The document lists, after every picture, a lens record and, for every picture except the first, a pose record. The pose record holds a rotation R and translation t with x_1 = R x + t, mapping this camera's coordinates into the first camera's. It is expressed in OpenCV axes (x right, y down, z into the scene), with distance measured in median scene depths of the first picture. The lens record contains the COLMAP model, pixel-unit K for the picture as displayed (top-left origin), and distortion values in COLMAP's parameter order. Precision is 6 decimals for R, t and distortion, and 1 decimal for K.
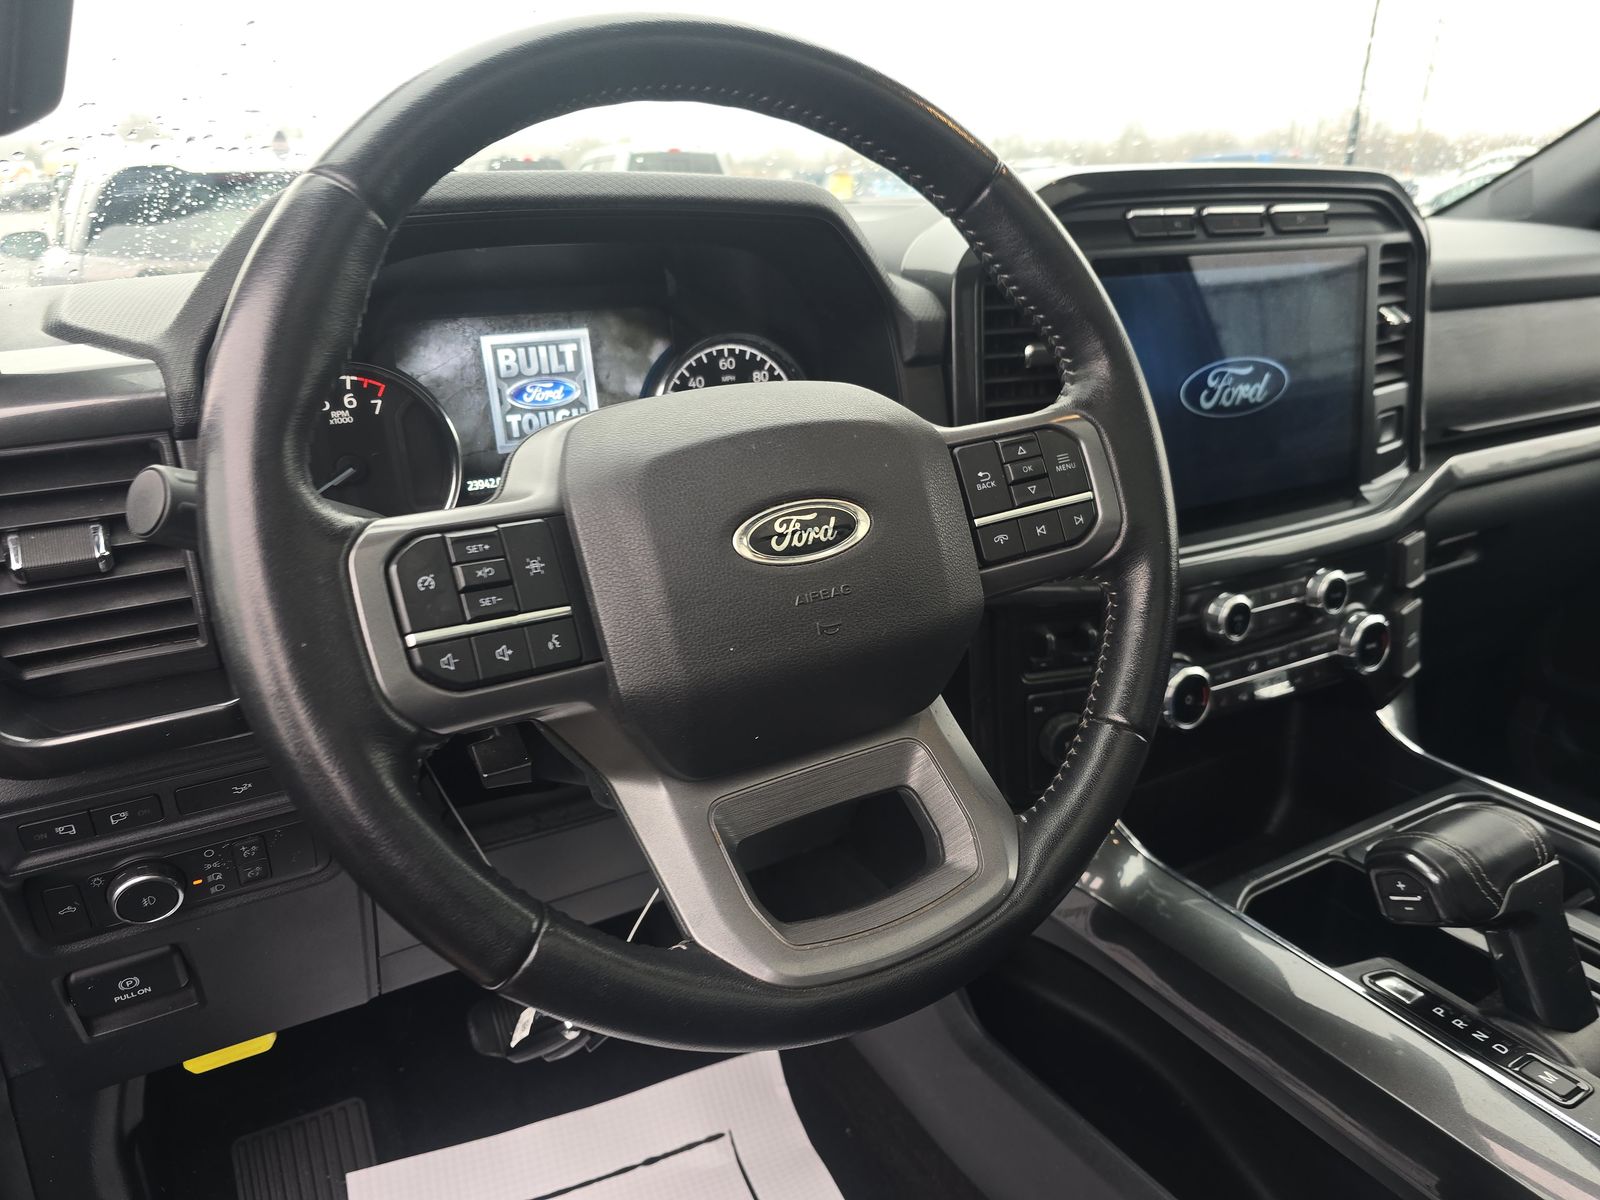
lens RADIAL K [[1068.6, 0, 800.0], [0, 1068.6, 600.0], [0, 0, 1]] dist [0.024333, -0.039303]
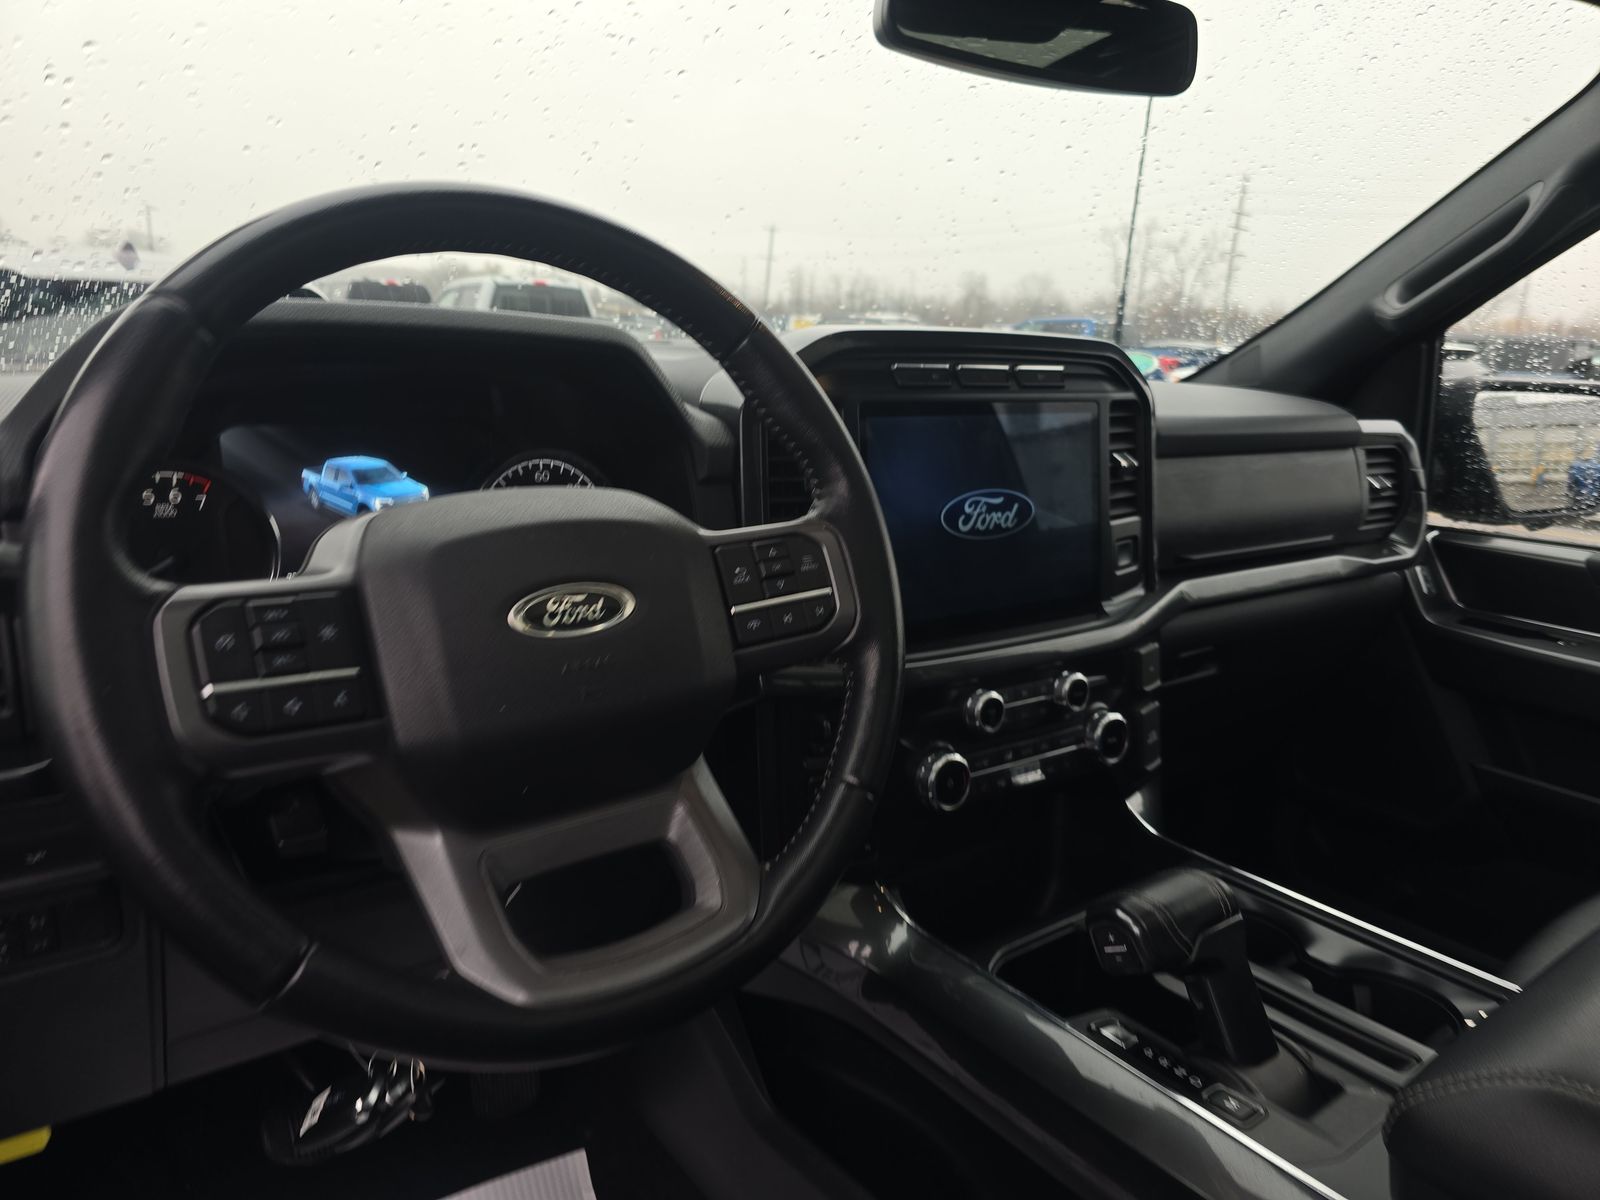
lens RADIAL K [[1059.0, 0, 800.0], [0, 1059.0, 600.0], [0, 0, 1]] dist [0.061714, -0.088199]
pose [[0.991639, 0.023055, 0.126968, 0.069448], [-0.007872, 0.992886, -0.118811, 0.042016], [-0.128804, 0.116818, 0.984766, -0.127652]]
